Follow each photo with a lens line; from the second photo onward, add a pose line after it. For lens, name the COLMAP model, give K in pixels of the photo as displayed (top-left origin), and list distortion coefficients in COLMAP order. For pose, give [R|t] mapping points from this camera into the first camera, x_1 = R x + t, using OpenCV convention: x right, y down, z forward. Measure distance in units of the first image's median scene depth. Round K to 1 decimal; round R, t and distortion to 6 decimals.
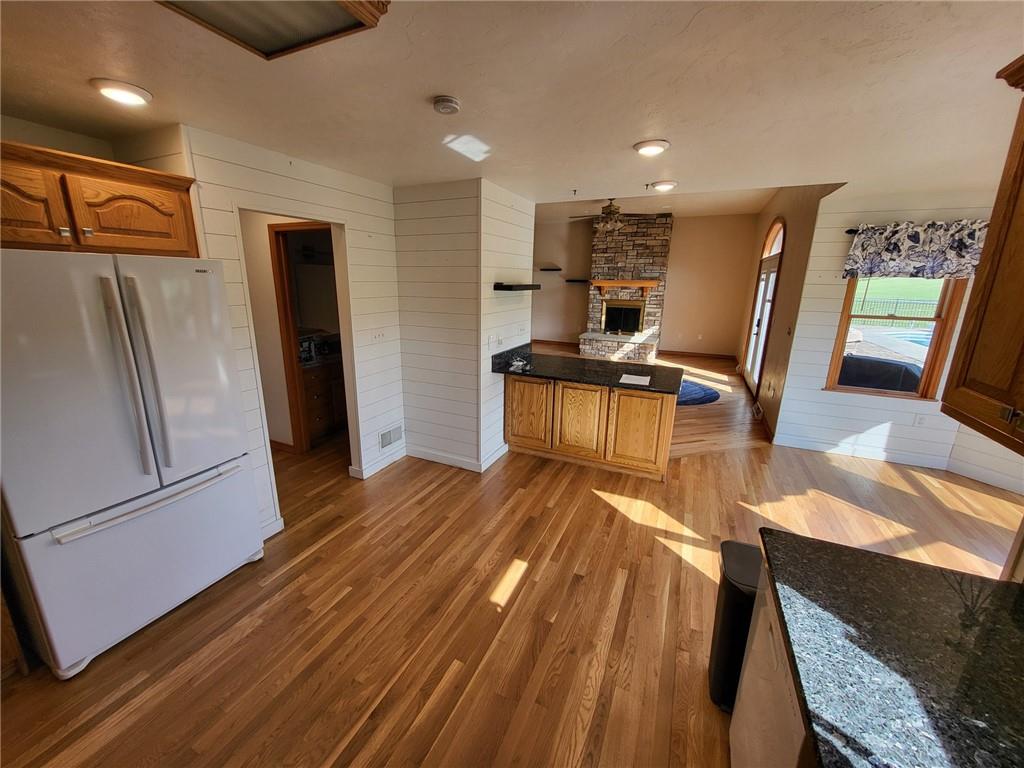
lens RADIAL K [[404.2, 0, 494.3], [0, 404.2, 379.9], [0, 0, 1]] dist [-0.001597, -0.000887]
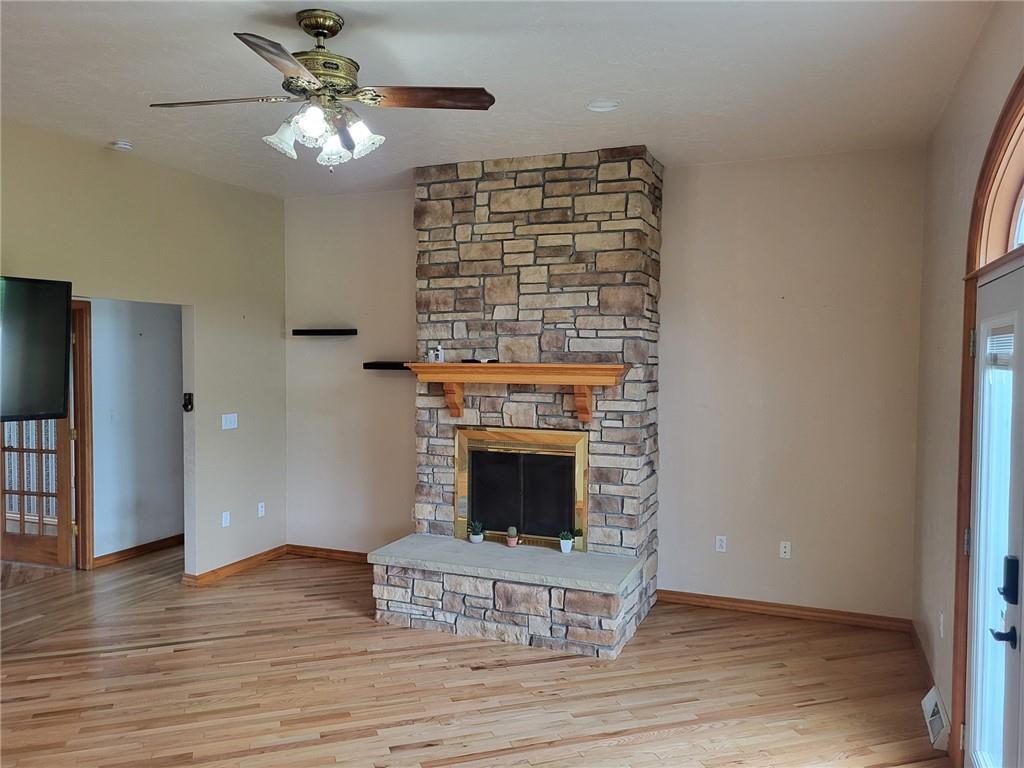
lens RADIAL K [[785.4, 0, 495.9], [0, 785.4, 385.8], [0, 0, 1]] dist [0.041997, -0.017109]
pose [[0.997770, -0.006720, 0.066407, 0.282011], [0.020409, 0.977986, -0.207671, -0.115602], [-0.063549, 0.208563, 0.975942, 0.459225]]
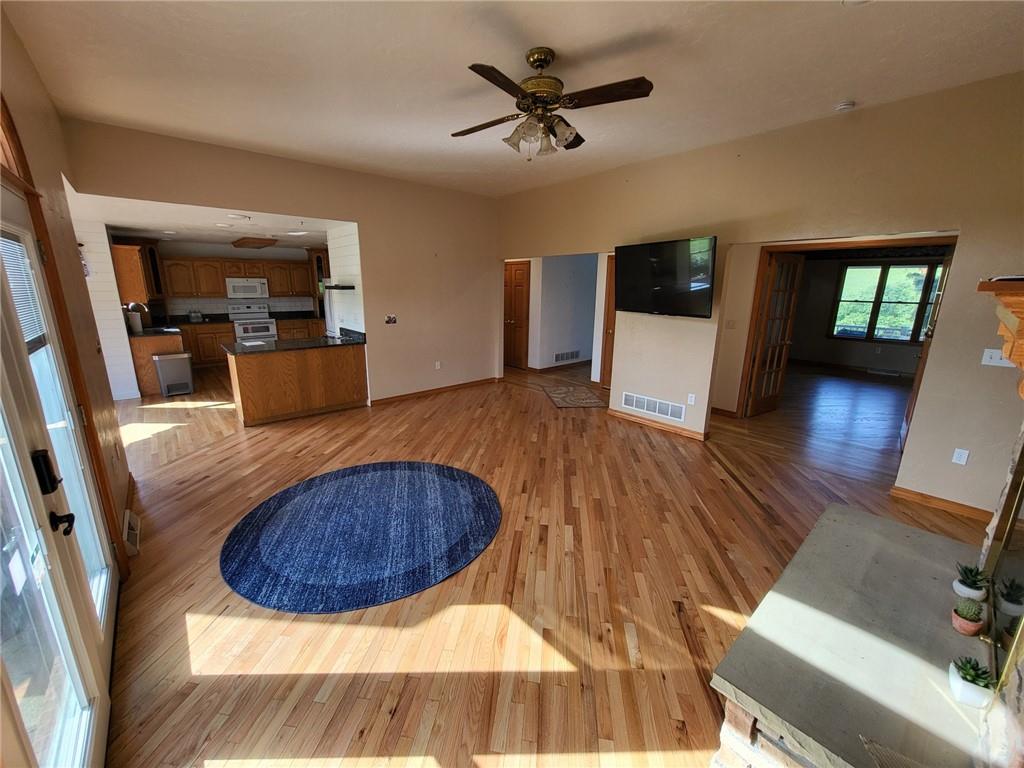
lens RADIAL K [[404.2, 0, 501.2], [0, 404.2, 384.9], [0, 0, 1]] dist [-0.001597, -0.000887]
pose [[-0.397483, 0.203509, -0.894758, 0.545580], [-0.237700, 0.918977, 0.314612, -0.223515], [0.886288, 0.337737, -0.316903, 0.932069]]
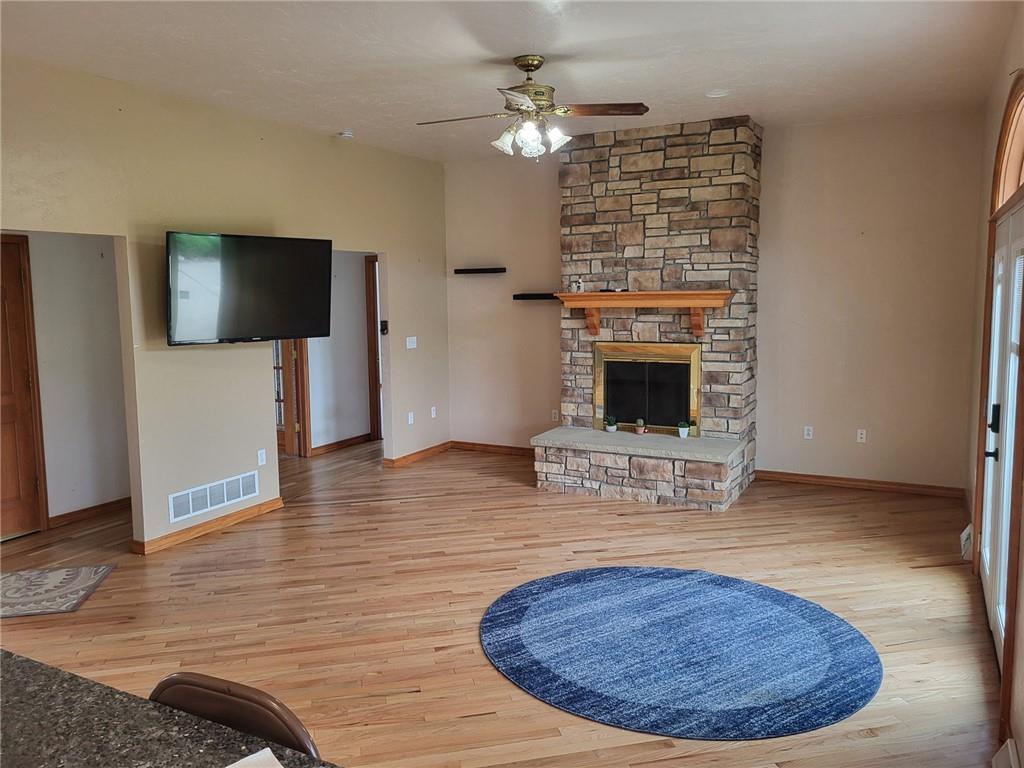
lens RADIAL K [[785.4, 0, 496.6], [0, 785.4, 371.9], [0, 0, 1]] dist [0.041997, -0.017109]
pose [[0.999031, -0.021838, -0.038217, 0.221672], [0.016061, 0.989241, -0.145412, -0.069177], [0.040982, 0.144658, 0.988633, 0.283974]]
